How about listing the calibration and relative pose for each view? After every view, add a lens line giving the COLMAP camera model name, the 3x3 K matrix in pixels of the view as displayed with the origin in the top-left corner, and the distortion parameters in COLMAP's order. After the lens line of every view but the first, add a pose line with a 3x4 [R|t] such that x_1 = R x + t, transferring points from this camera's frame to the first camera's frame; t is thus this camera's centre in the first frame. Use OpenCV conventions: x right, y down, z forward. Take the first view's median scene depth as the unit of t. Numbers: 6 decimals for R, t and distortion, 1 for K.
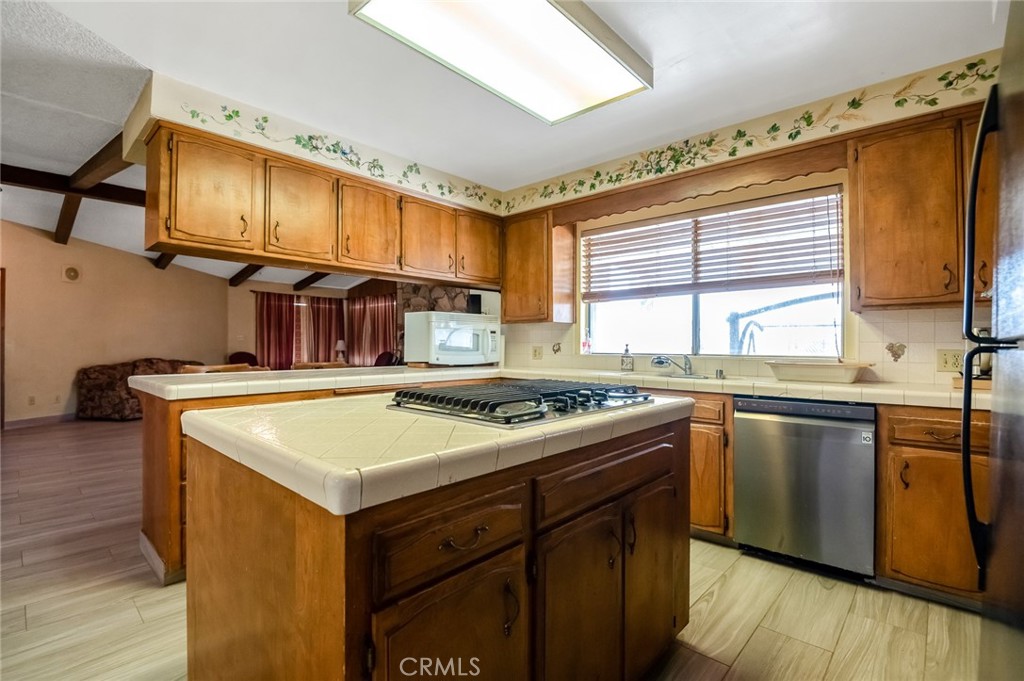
lens RADIAL K [[472.0, 0, 506.8], [0, 472.0, 344.1], [0, 0, 1]] dist [-0.011378, -0.000474]
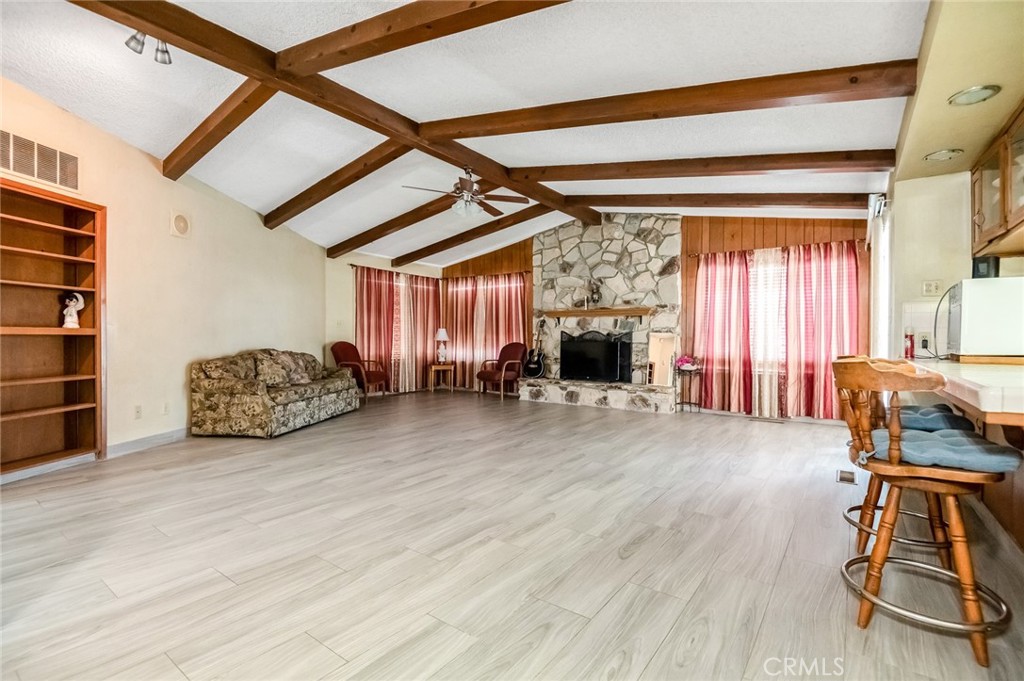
lens RADIAL K [[472.0, 0, 516.5], [0, 472.0, 339.2], [0, 0, 1]] dist [-0.011378, -0.000474]
pose [[0.991717, 0.005734, 0.128313, -0.369078], [-0.006247, 0.999974, 0.003596, 0.007995], [-0.128289, -0.004368, 0.991727, 0.178055]]
